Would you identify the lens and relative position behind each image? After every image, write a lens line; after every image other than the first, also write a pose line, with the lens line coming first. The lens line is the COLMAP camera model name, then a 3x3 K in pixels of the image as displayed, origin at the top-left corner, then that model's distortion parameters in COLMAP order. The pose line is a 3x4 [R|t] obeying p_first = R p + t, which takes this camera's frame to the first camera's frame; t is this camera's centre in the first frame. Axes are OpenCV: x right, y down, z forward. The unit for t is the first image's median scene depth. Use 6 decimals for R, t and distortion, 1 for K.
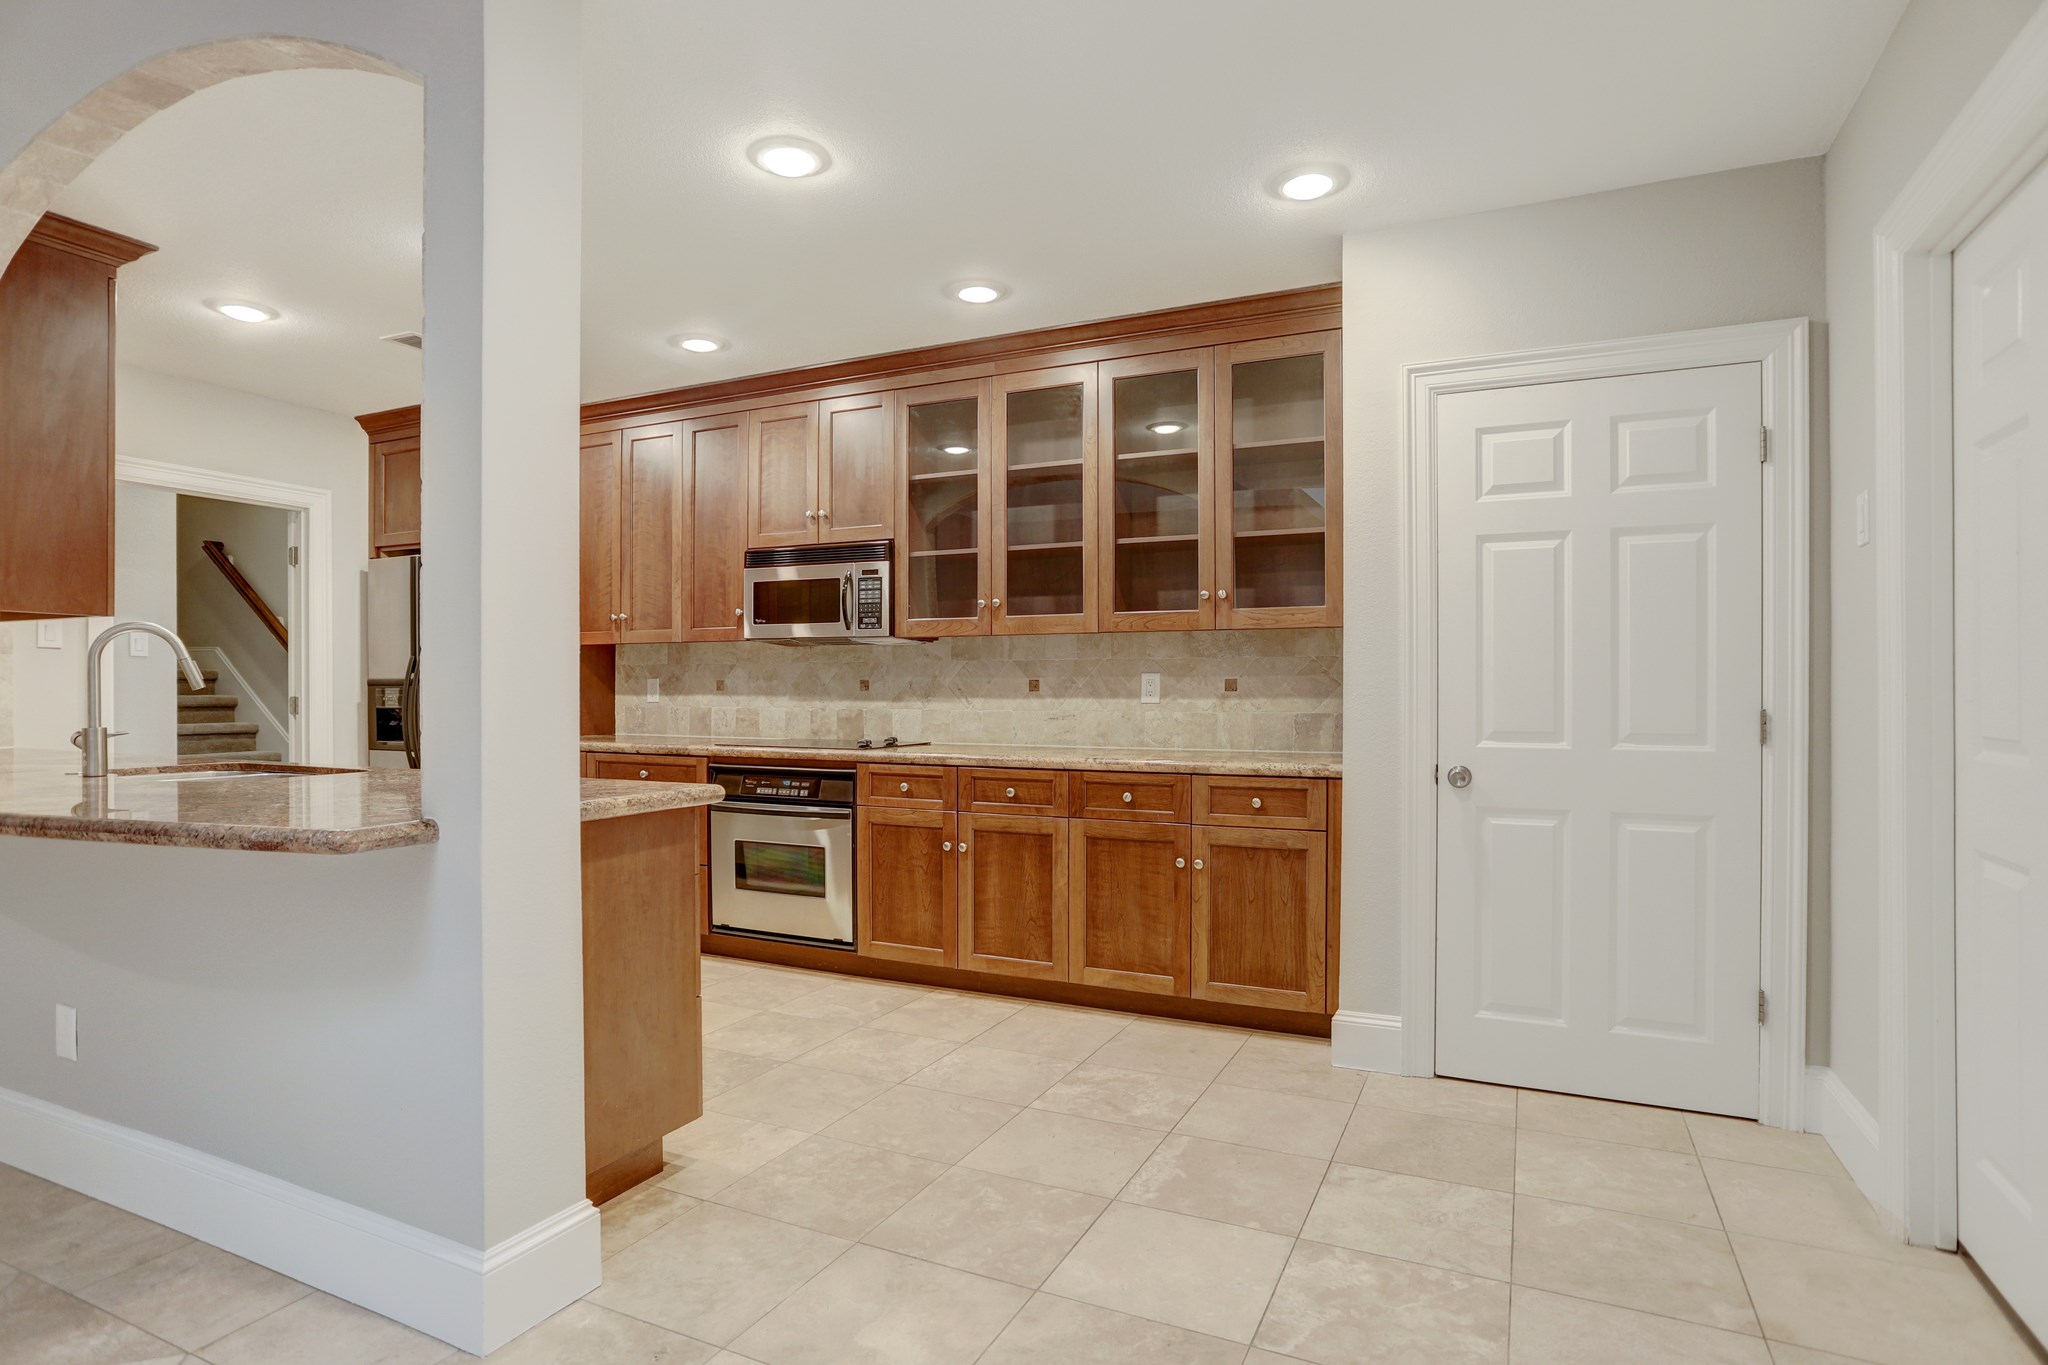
lens RADIAL K [[1124.1, 0, 1011.6], [0, 1124.1, 688.5], [0, 0, 1]] dist [-0.020876, 0.014105]
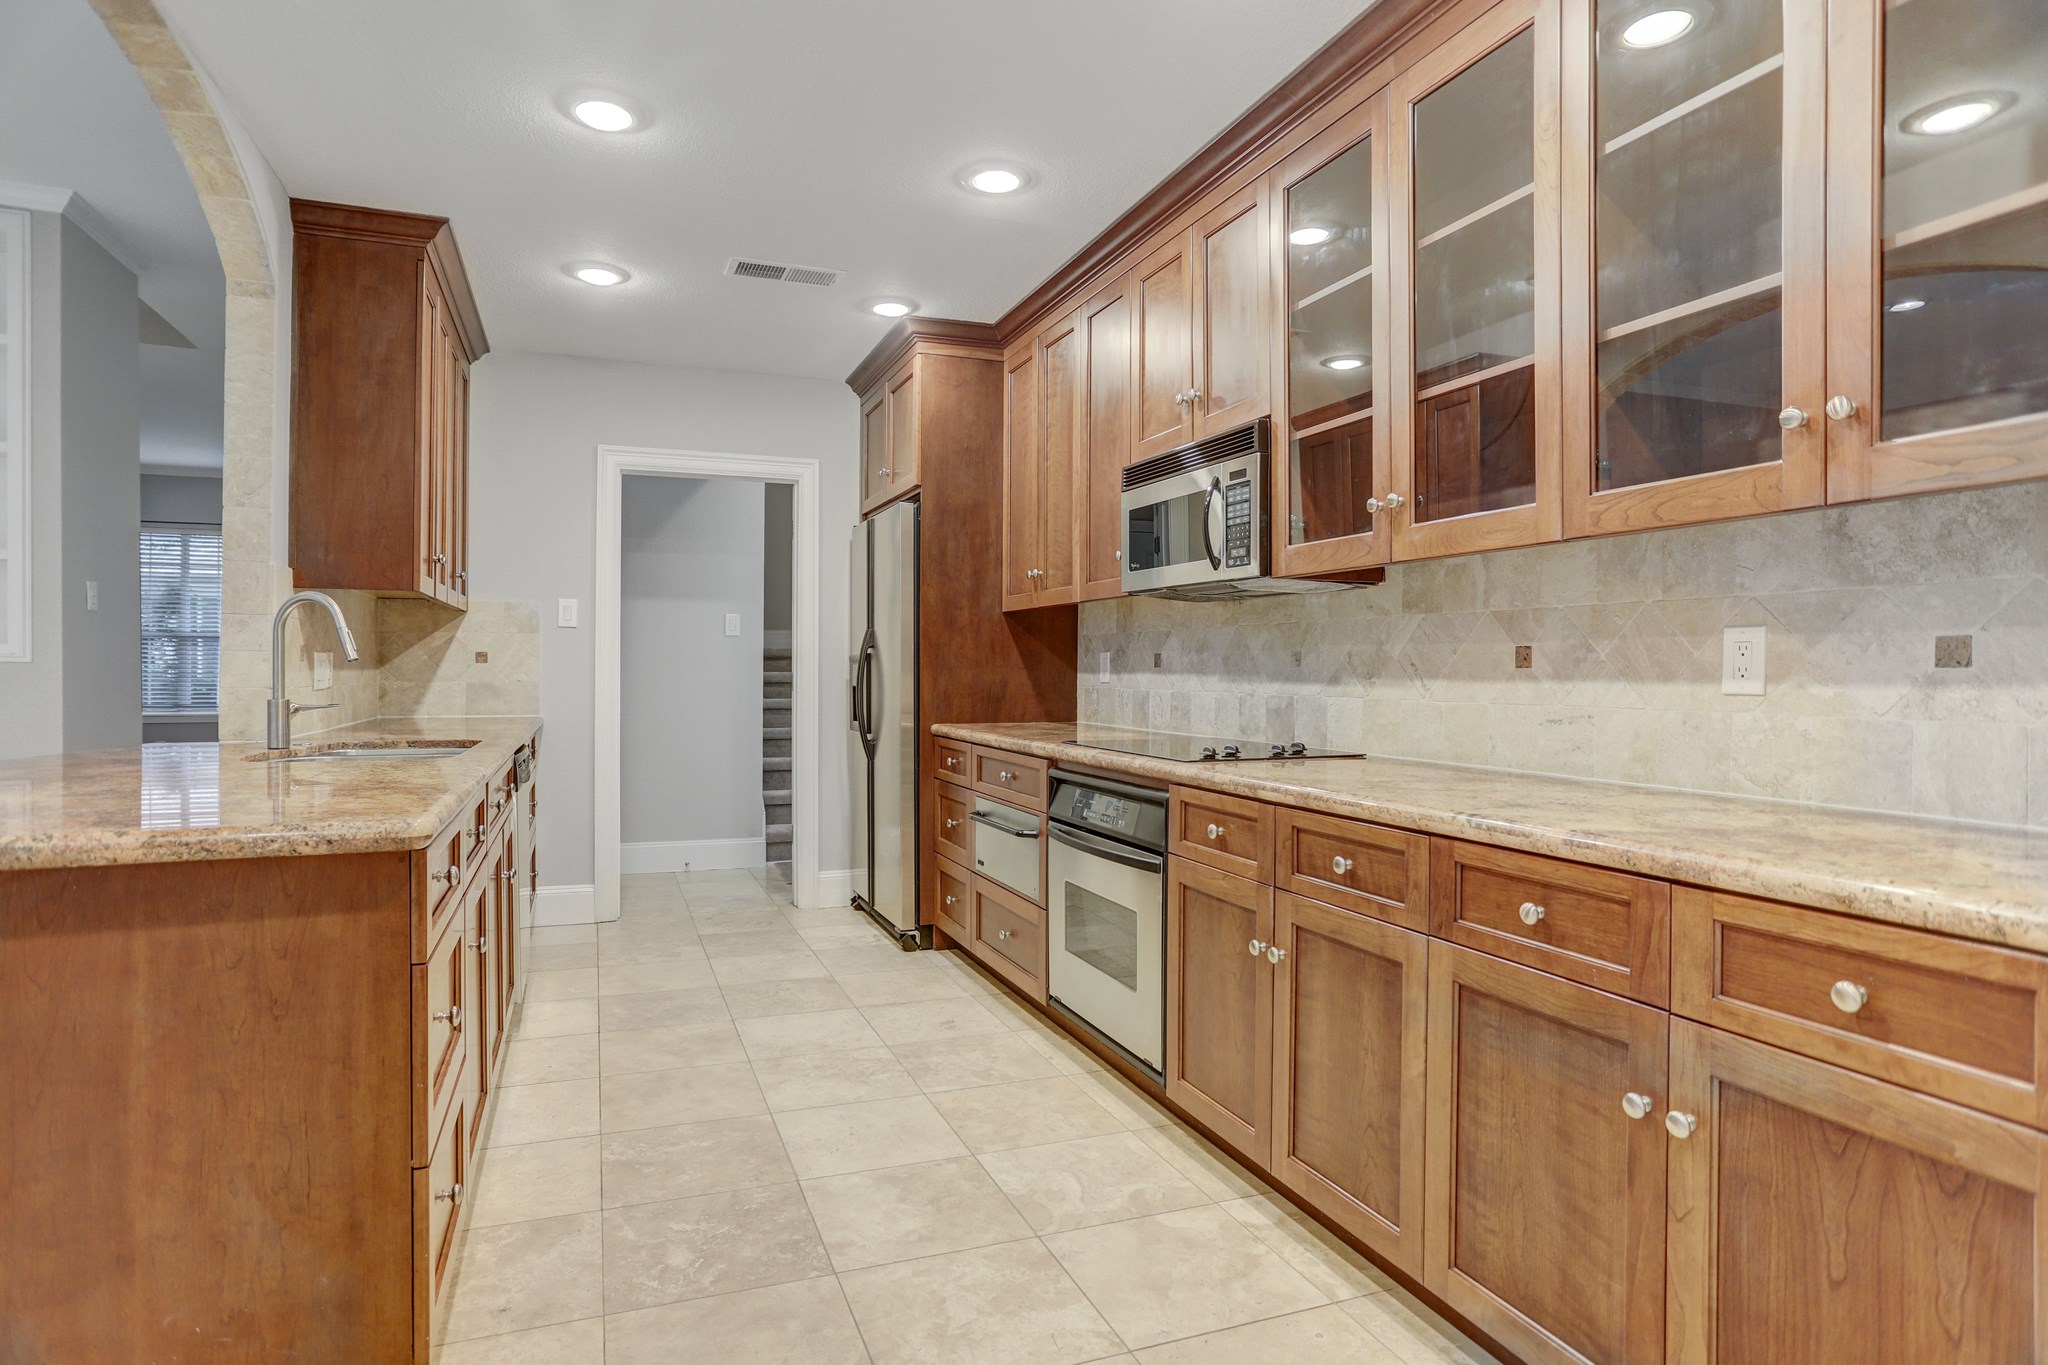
lens RADIAL K [[1124.1, 0, 1021.6], [0, 1124.1, 675.0], [0, 0, 1]] dist [-0.020876, 0.014105]
pose [[0.726446, 0.006934, -0.687188, 0.230871], [-0.005057, 0.999976, 0.004744, 0.004826], [0.687204, 0.000028, 0.726464, 0.508720]]
